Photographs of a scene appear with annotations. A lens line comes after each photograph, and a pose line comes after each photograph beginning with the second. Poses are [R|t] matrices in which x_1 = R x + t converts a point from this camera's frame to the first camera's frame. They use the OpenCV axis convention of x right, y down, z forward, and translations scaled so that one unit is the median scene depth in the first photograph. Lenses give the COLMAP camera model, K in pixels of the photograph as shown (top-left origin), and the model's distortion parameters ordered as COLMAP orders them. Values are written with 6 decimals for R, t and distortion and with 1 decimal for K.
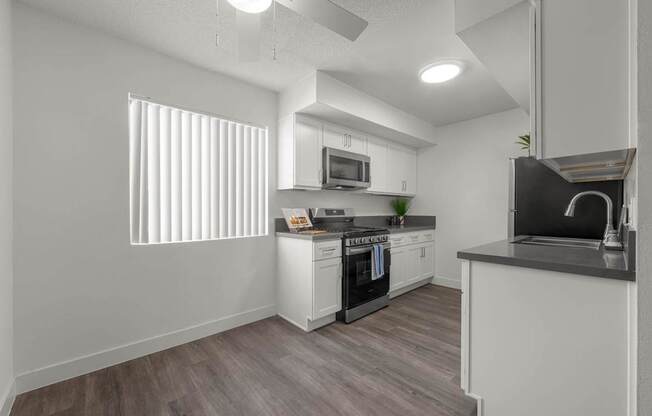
lens RADIAL K [[267.1, 0, 322.7], [0, 267.1, 213.7], [0, 0, 1]] dist [0.000439, 0.000149]
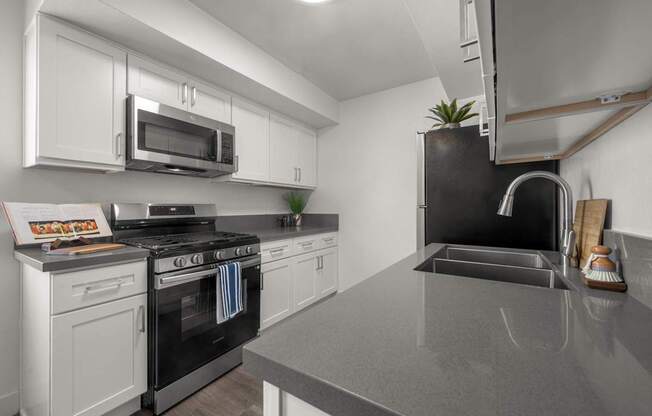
lens RADIAL K [[262.5, 0, 326.0], [0, 262.5, 208.0], [0, 0, 1]] dist [-0.000409, 0.000067]
pose [[0.967404, -0.004065, 0.253204, 0.241275], [0.006660, 0.999934, -0.009391, -0.002685], [-0.253149, 0.010771, 0.967367, 0.328639]]
